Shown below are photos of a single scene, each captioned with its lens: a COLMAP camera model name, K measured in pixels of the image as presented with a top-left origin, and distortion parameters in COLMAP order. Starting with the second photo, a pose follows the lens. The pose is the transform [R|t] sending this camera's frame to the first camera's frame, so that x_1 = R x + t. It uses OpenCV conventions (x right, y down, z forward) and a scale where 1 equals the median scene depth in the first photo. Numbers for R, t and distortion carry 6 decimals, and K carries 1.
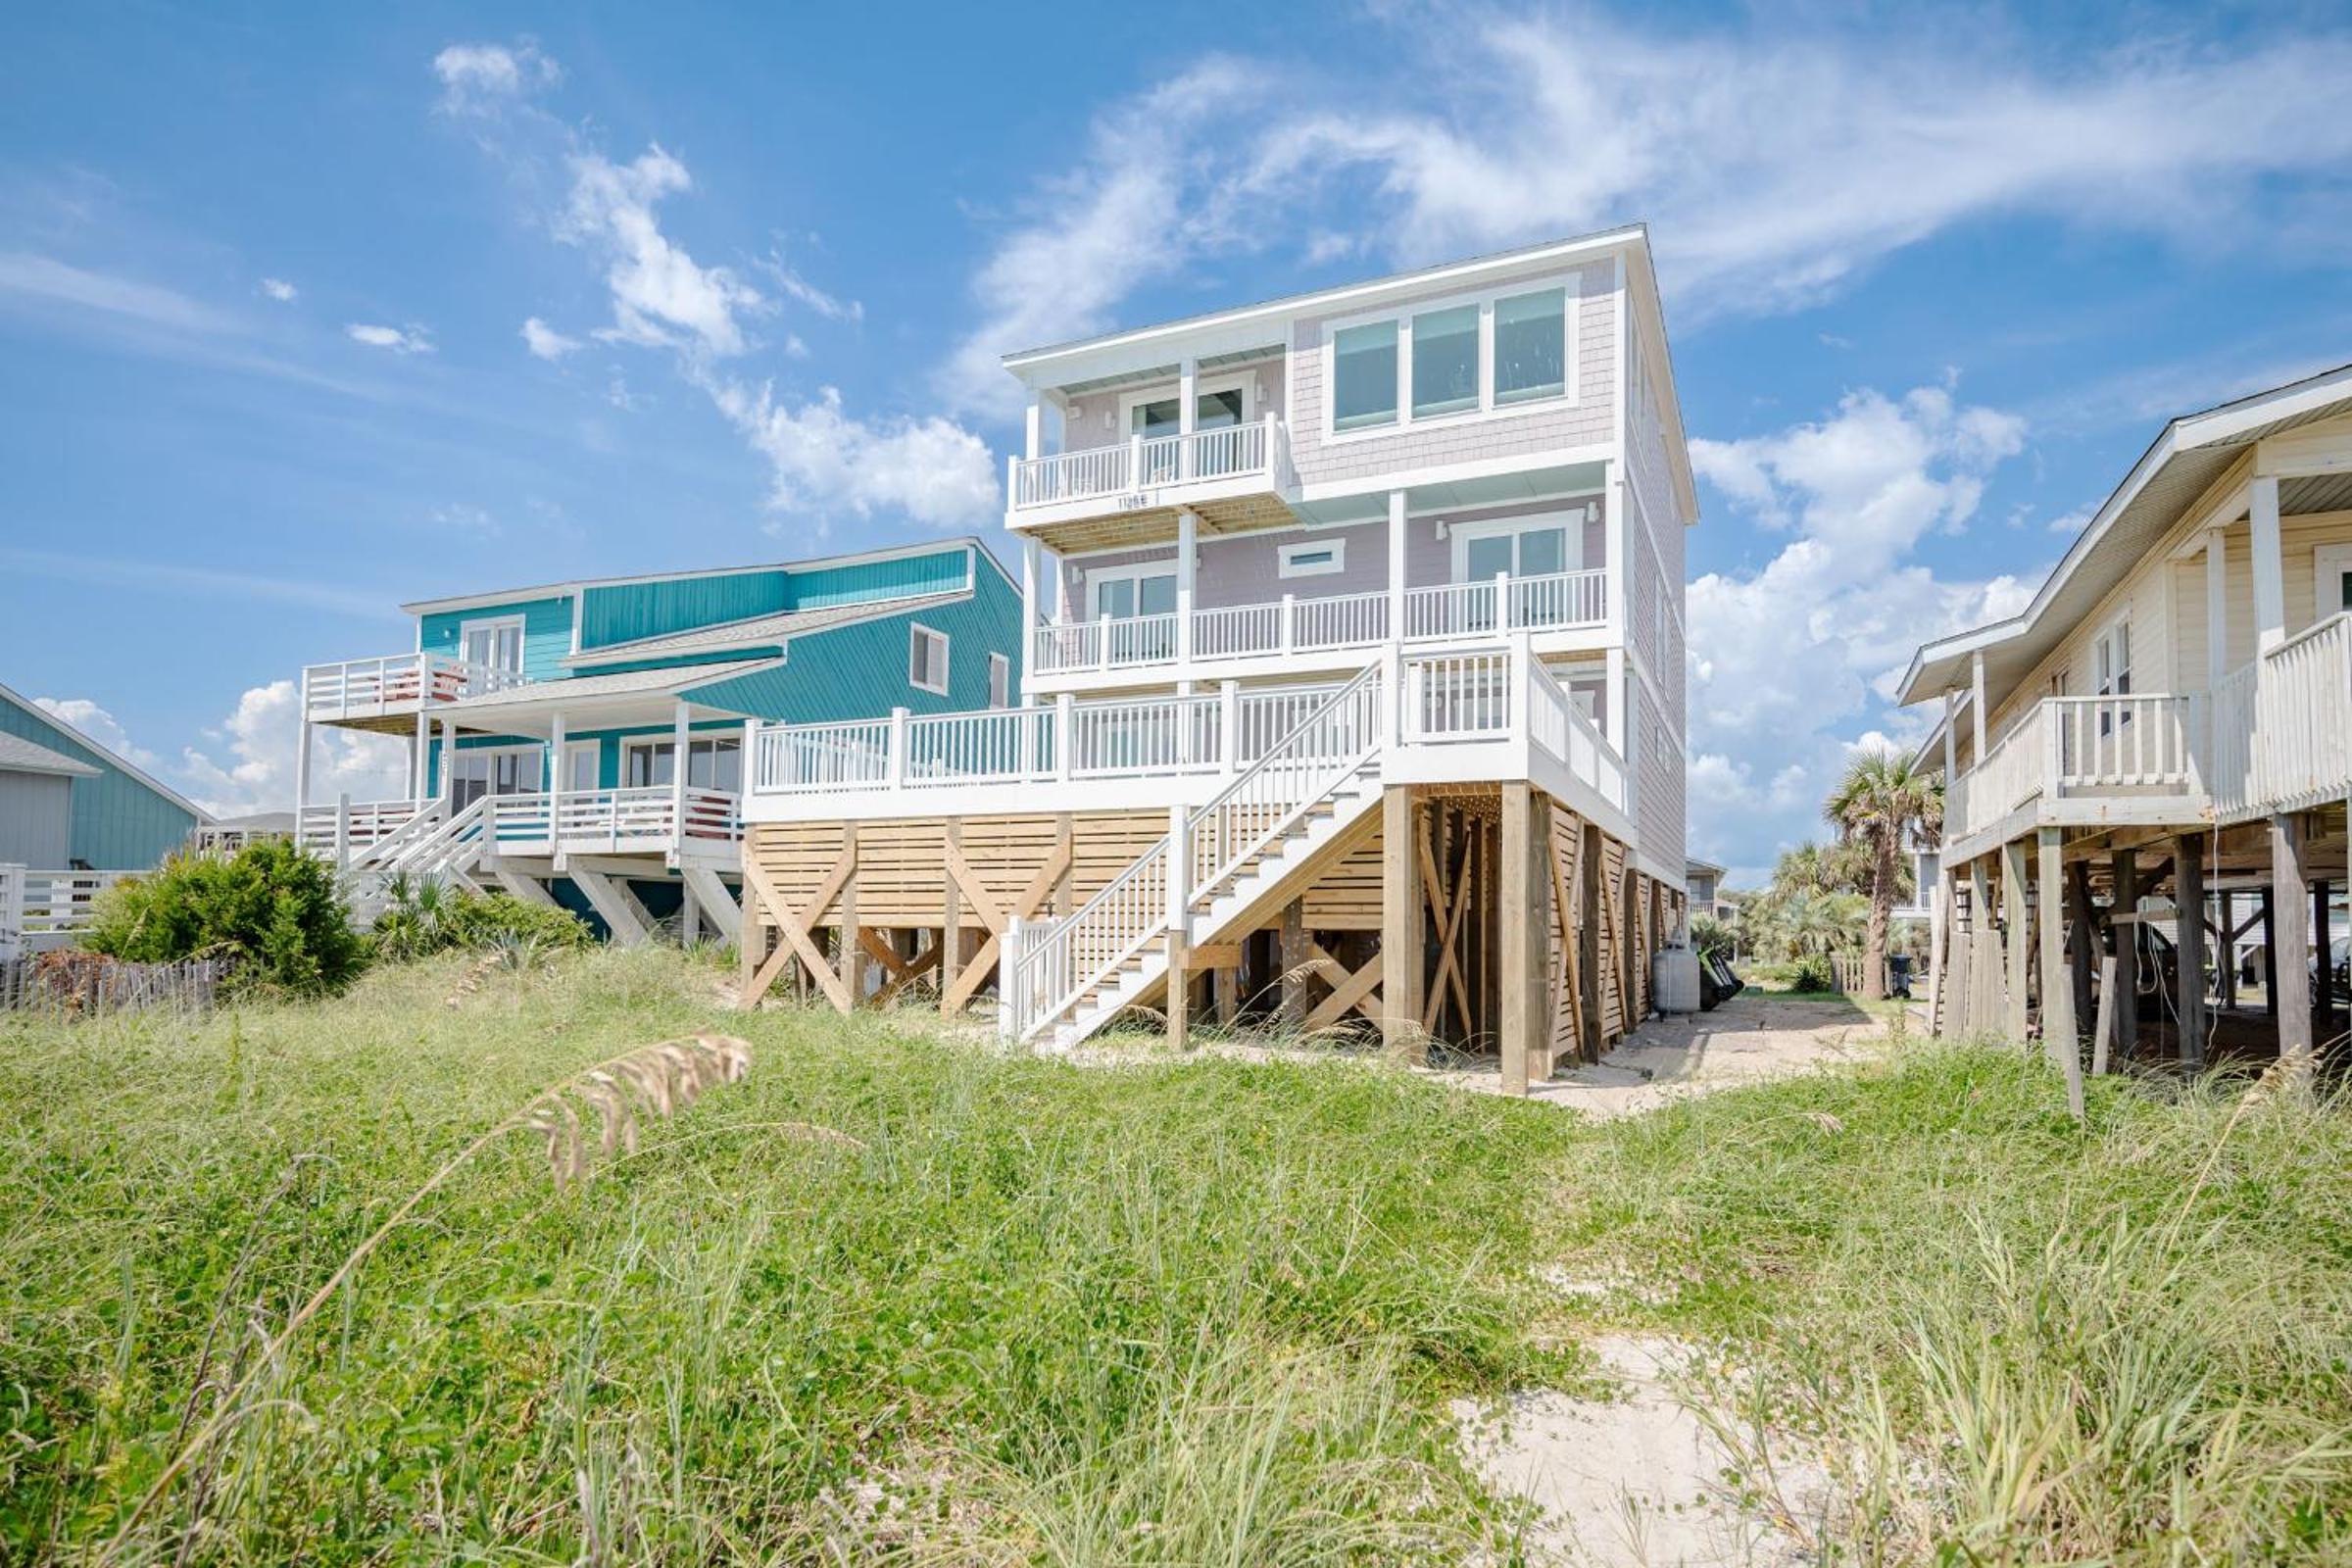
lens RADIAL K [[1368.5, 0, 1180.1], [0, 1368.5, 840.8], [0, 0, 1]] dist [-0.001227, -0.000407]
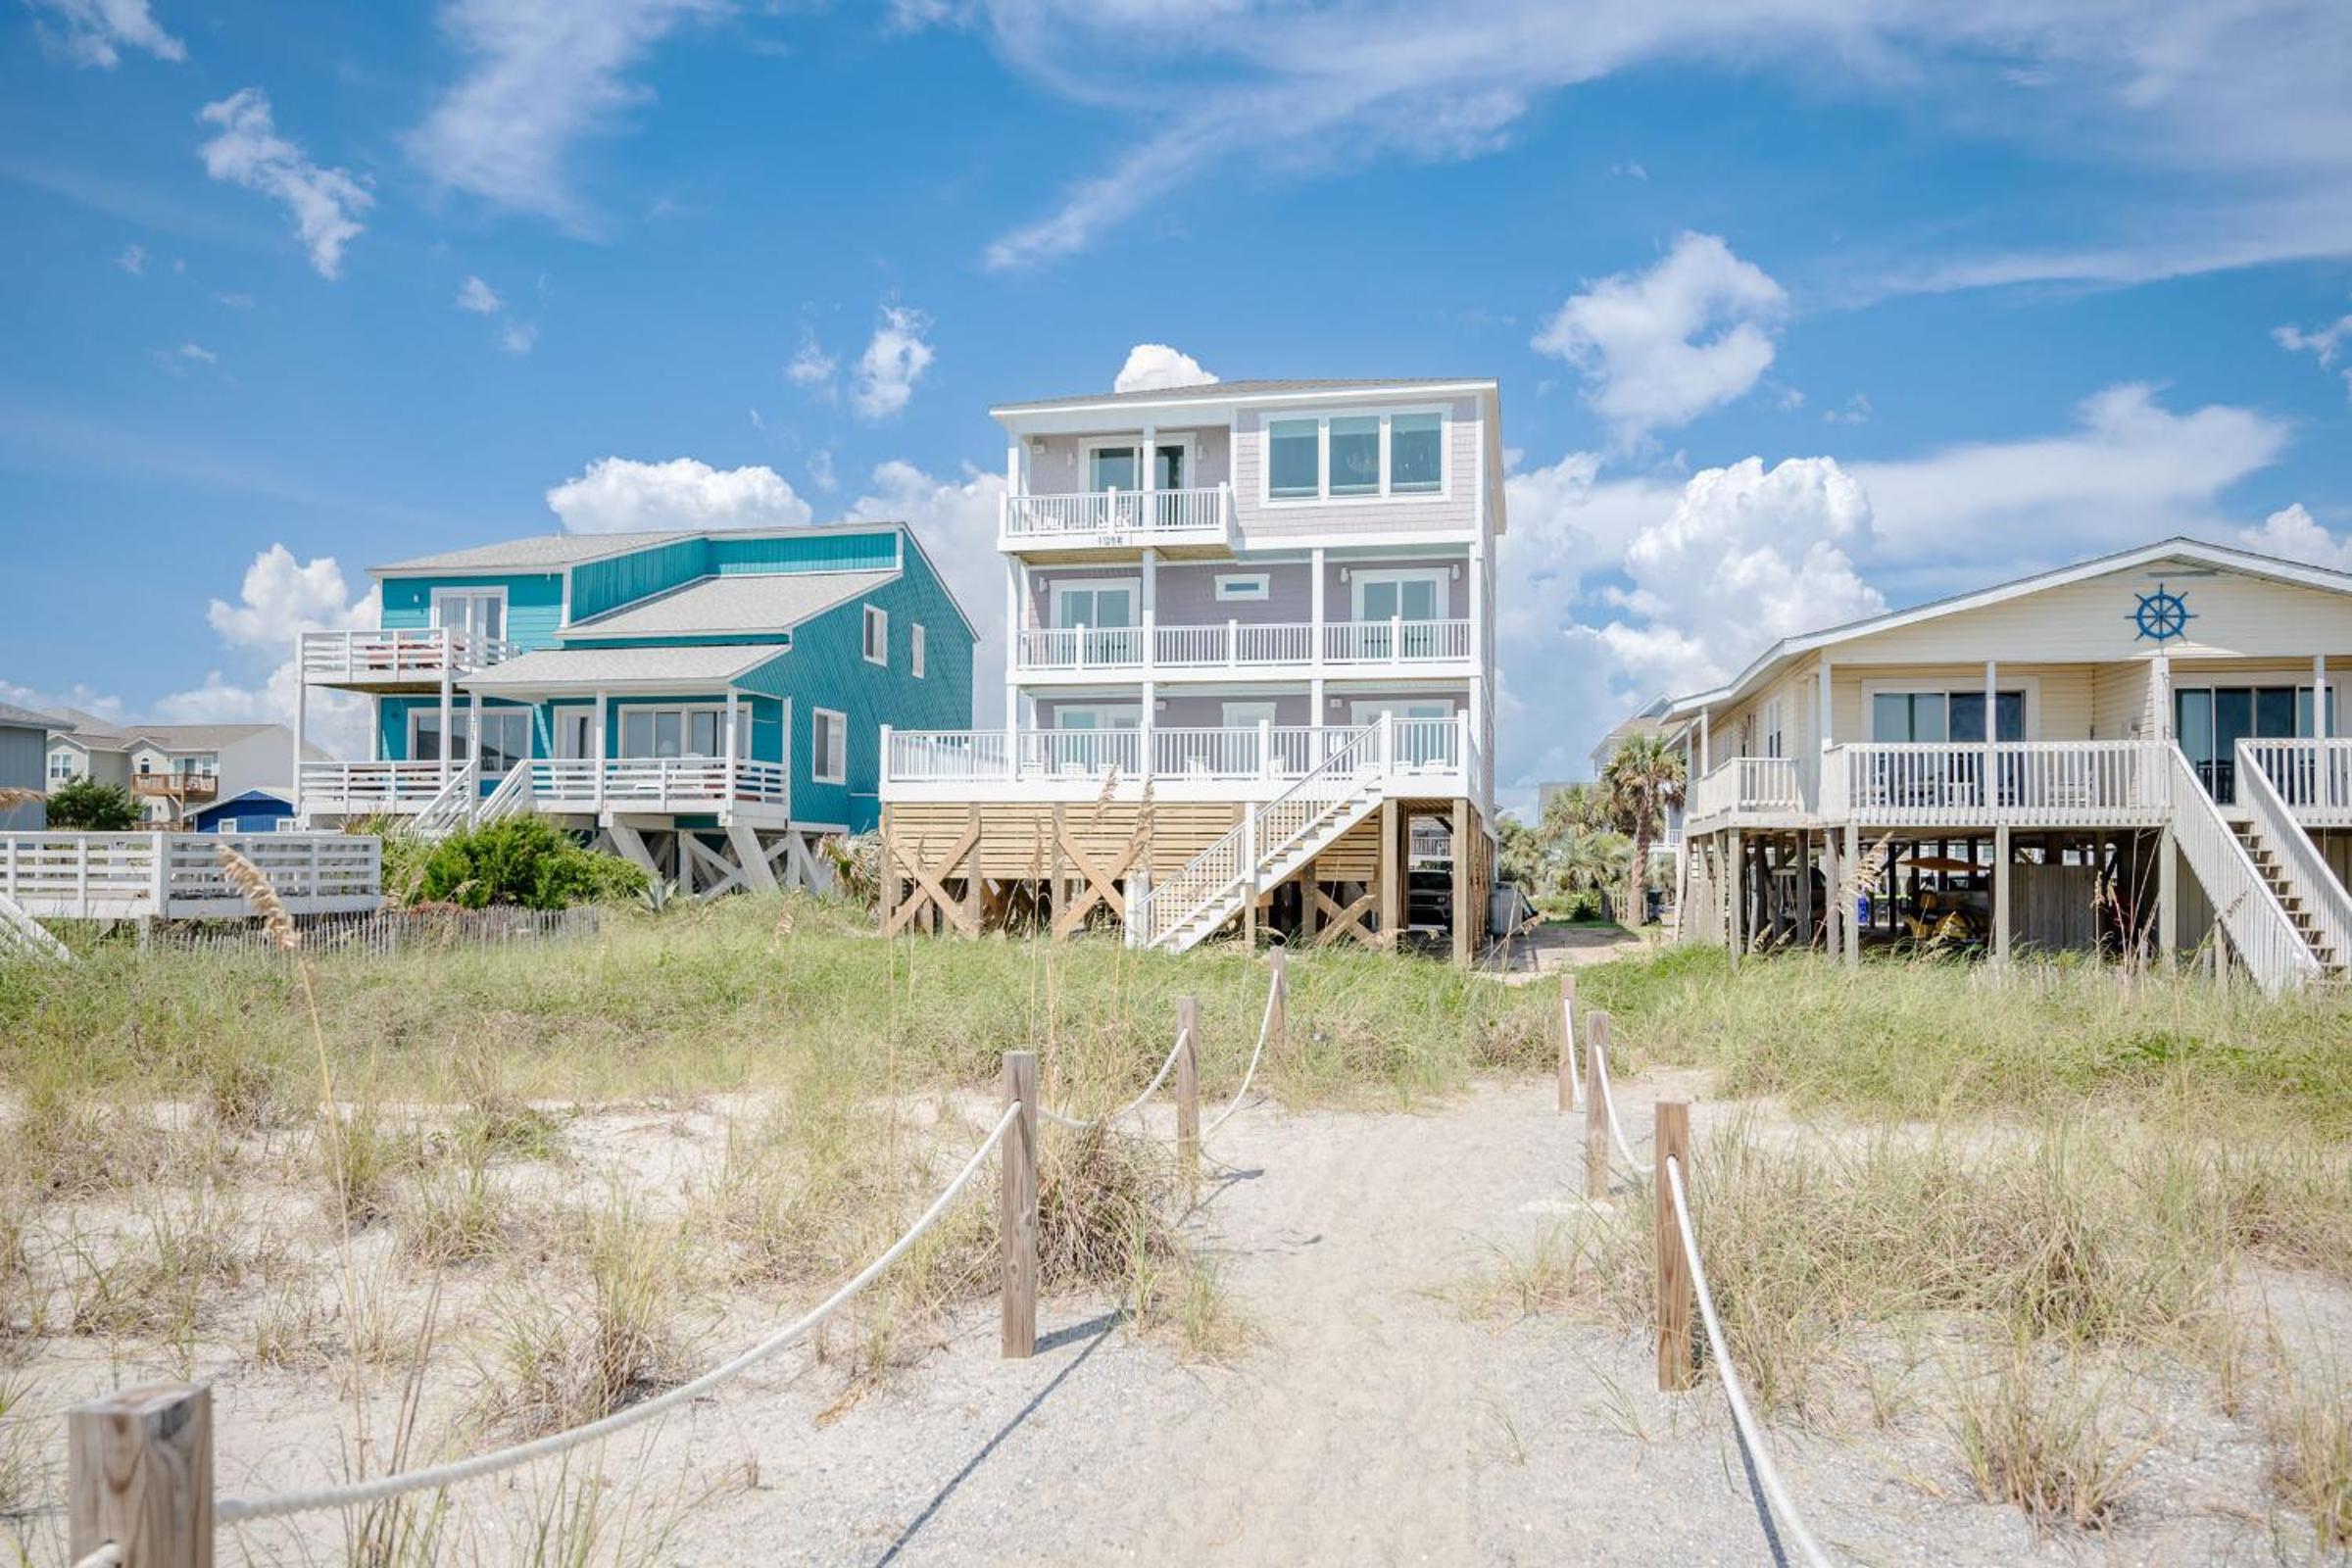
lens RADIAL K [[1570.3, 0, 1234.3], [0, 1570.3, 763.4], [0, 0, 1]] dist [-0.002578, 0.001057]
pose [[0.974554, 0.011614, 0.223854, -0.256276], [-0.012633, 0.999915, 0.003124, -0.047544], [-0.223799, -0.005873, 0.974618, -0.470004]]
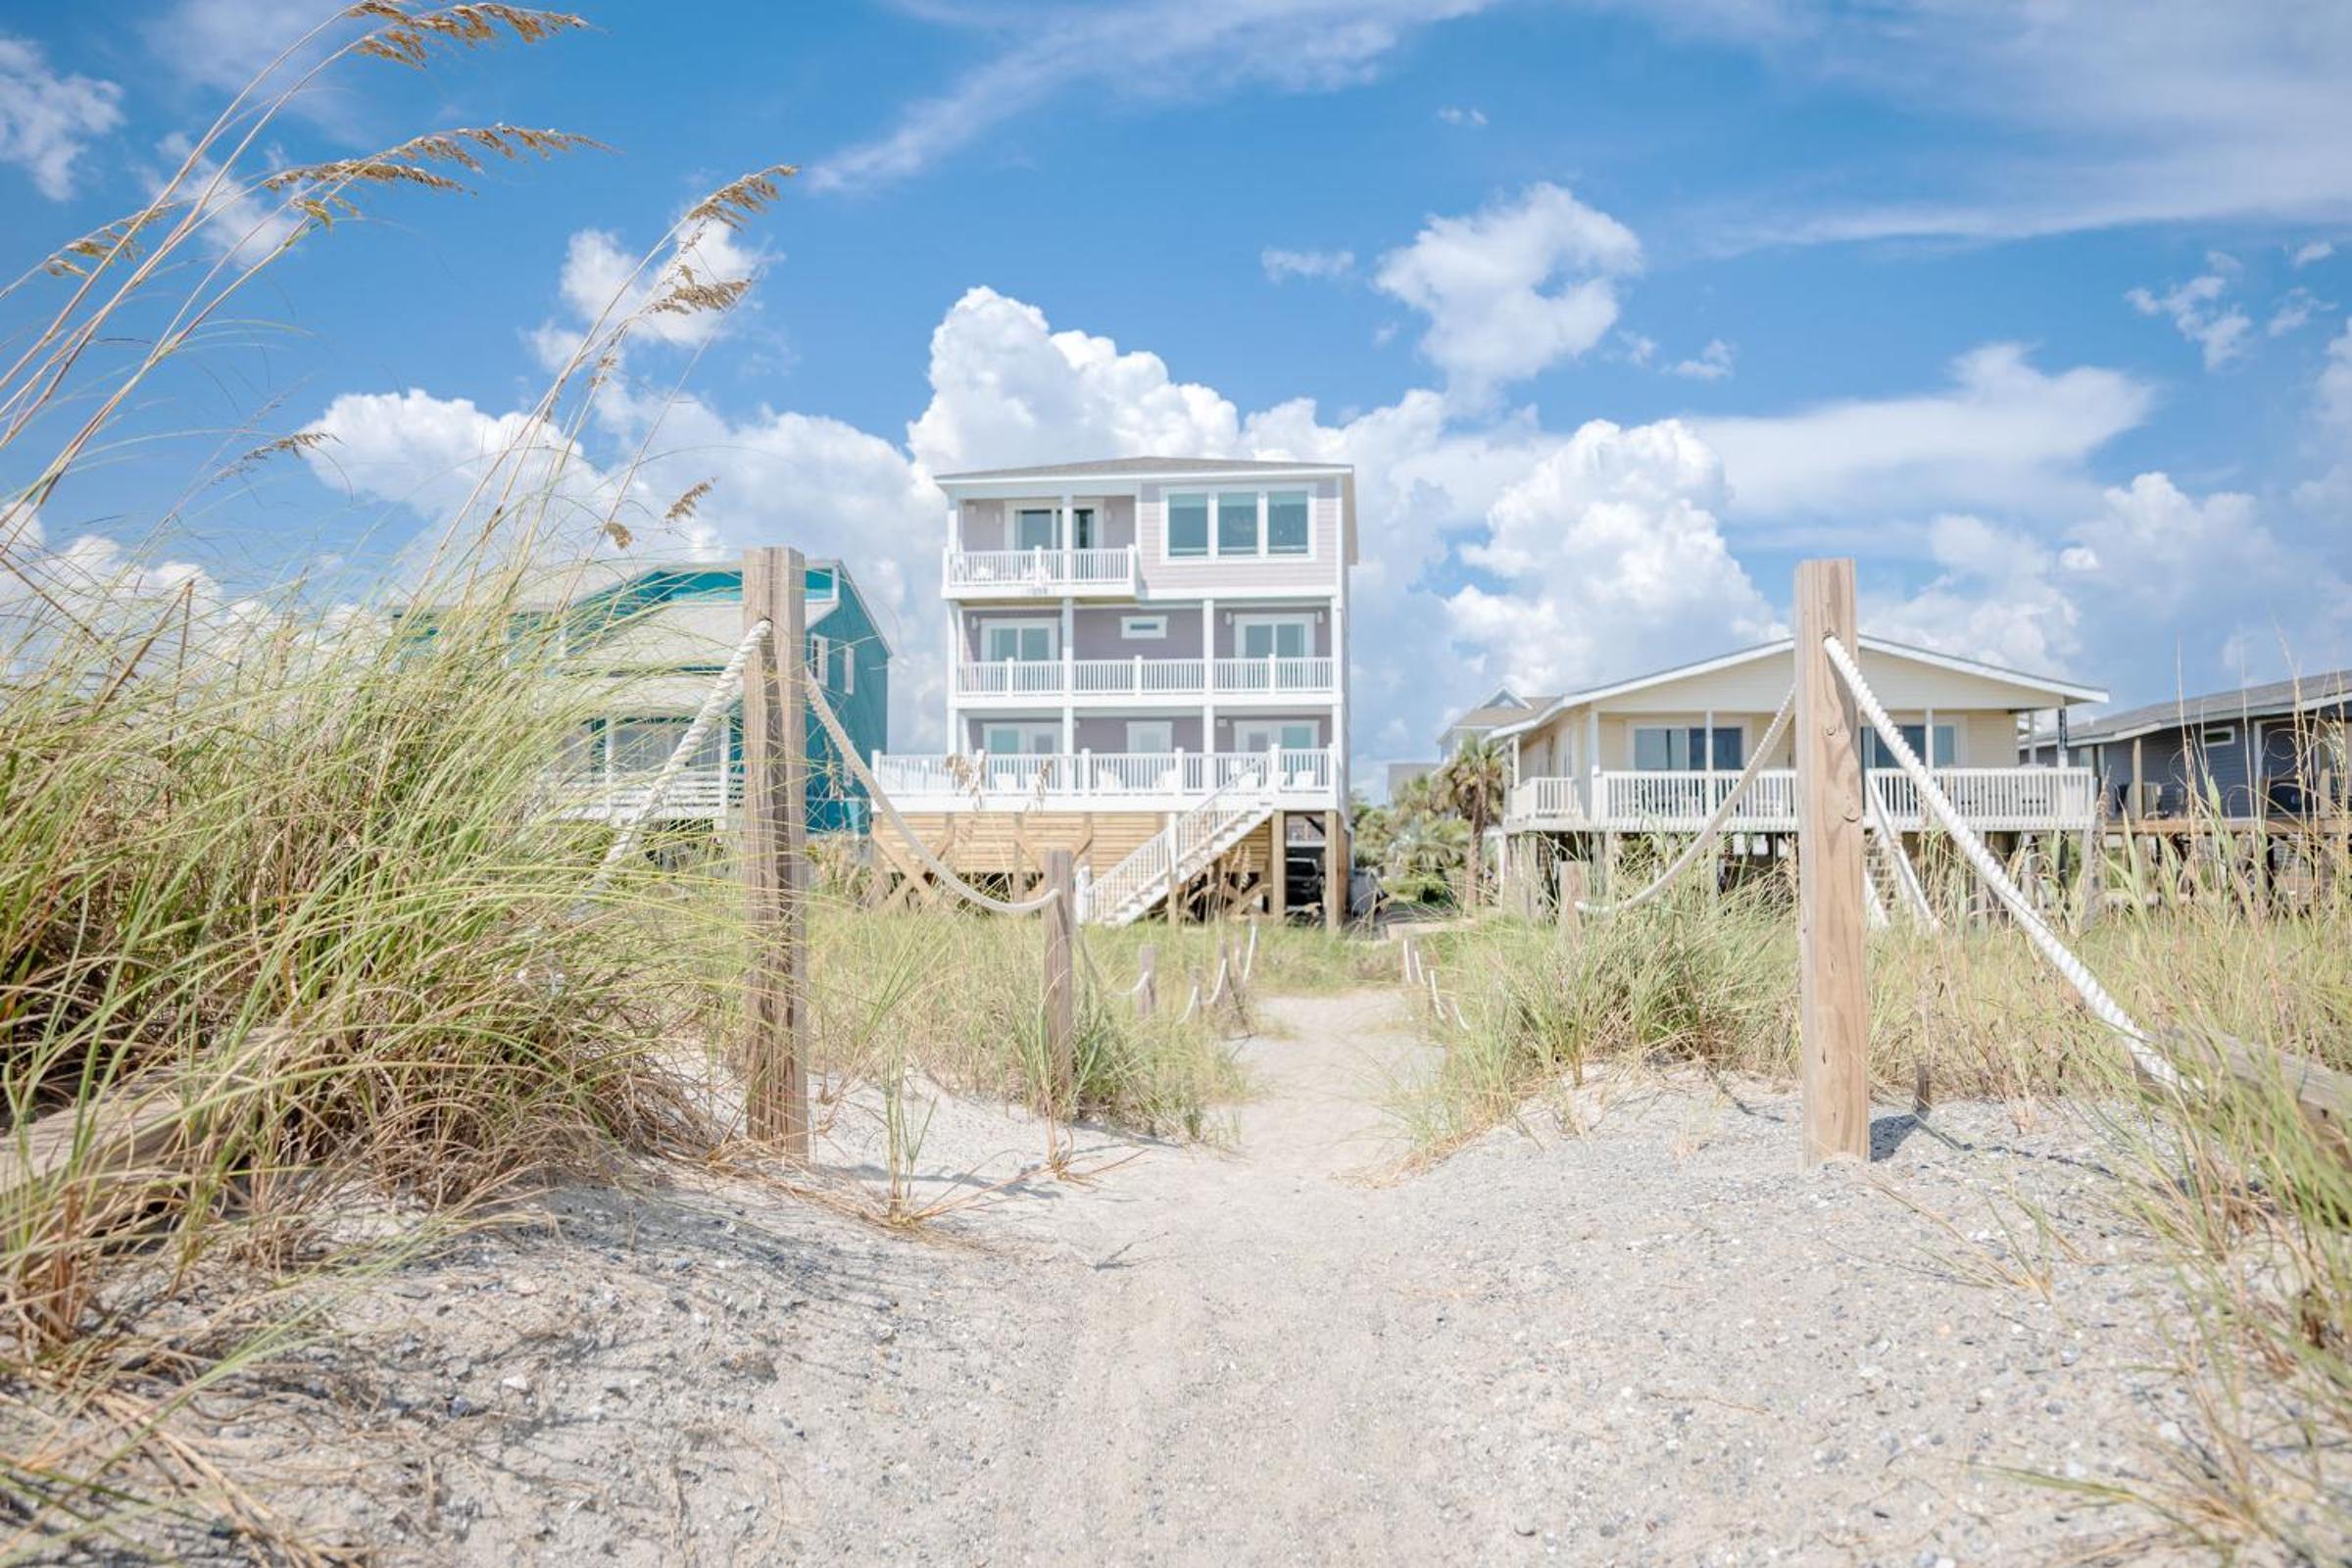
lens RADIAL K [[1662.6, 0, 1167.8], [0, 1662.6, 693.1], [0, 0, 1]] dist [0.025685, 0.001467]
pose [[0.959287, 0.014792, 0.282044, -0.438021], [-0.008093, 0.999657, -0.024903, -0.089728], [-0.282316, 0.021606, 0.959078, -0.876371]]
